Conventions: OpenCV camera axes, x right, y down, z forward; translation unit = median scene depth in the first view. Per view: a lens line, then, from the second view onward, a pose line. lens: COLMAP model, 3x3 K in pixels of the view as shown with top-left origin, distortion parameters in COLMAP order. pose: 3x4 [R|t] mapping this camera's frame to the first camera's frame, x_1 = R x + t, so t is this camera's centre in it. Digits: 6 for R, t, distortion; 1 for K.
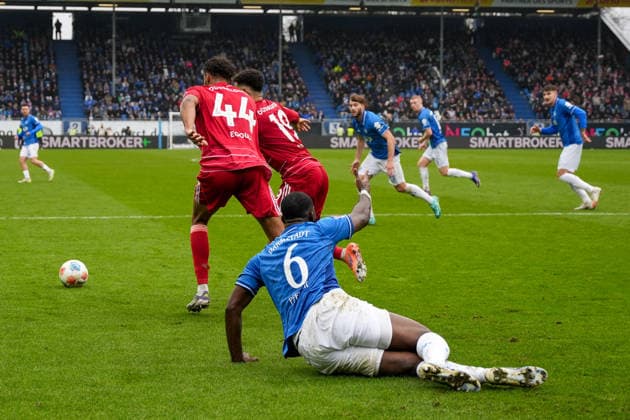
lens RADIAL K [[4518.6, 0, 315.0], [0, 4518.6, 209.9], [0, 0, 1]] dist [-0.092772, 0.000000]
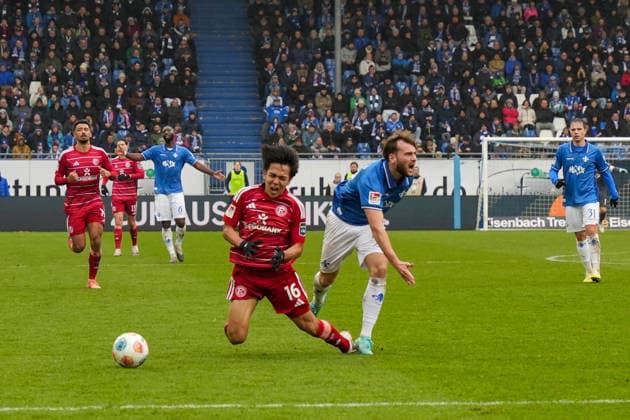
lens RADIAL K [[4518.6, 0, 315.1], [0, 4518.6, 210.1], [0, 0, 1]] dist [-0.092772, 0.000000]
pose [[0.988900, -0.005433, -0.148485, 0.011547], [-0.000269, 0.999264, -0.038354, -0.000268], [0.148584, 0.037968, 0.988171, 0.613246]]
